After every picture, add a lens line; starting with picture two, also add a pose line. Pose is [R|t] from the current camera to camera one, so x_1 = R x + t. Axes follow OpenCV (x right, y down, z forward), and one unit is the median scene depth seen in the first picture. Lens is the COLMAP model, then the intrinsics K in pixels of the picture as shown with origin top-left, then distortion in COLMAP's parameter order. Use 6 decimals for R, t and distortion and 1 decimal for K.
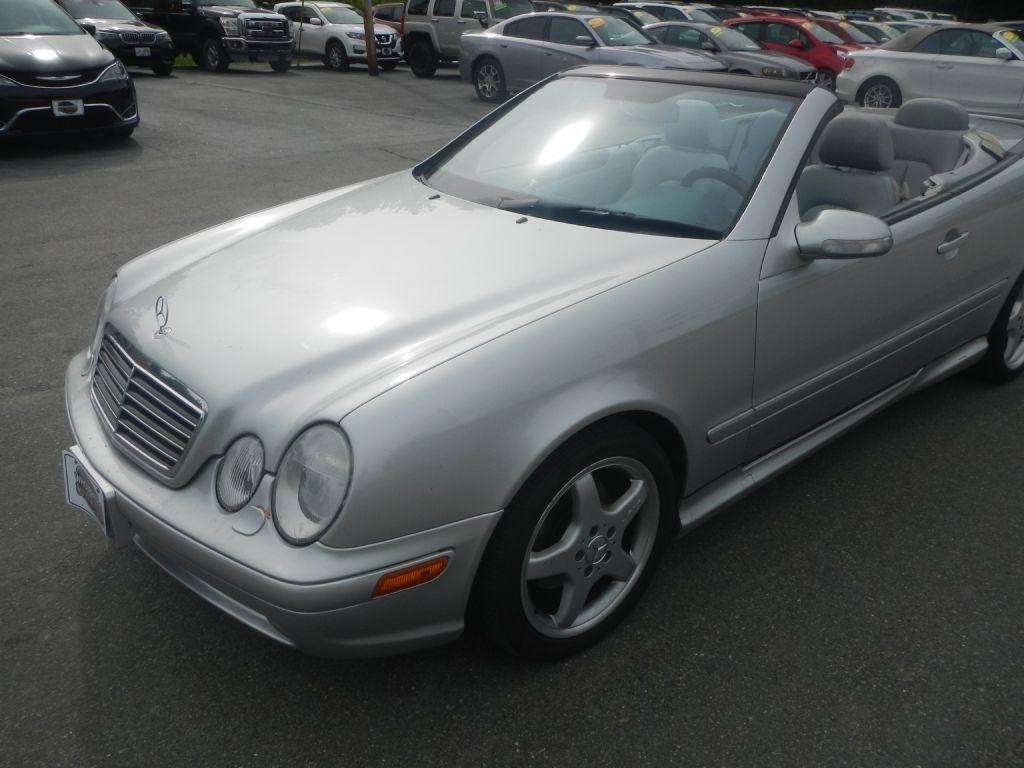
lens RADIAL K [[838.3, 0, 514.0], [0, 838.3, 388.4], [0, 0, 1]] dist [-0.005043, -0.004503]
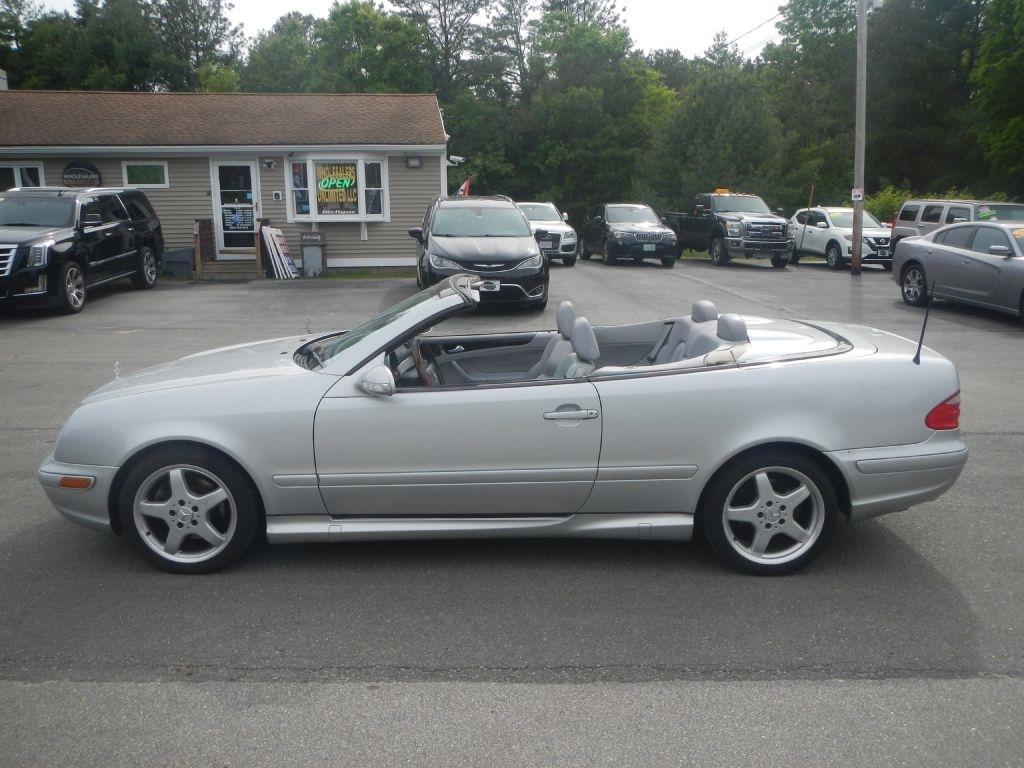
lens RADIAL K [[838.3, 0, 513.6], [0, 838.3, 385.5], [0, 0, 1]] dist [-0.005043, -0.004503]
pose [[0.762777, 0.128714, -0.633722, 1.265056], [-0.262029, 0.957454, -0.120925, -0.037349], [0.591195, 0.258292, 0.764051, -0.058234]]
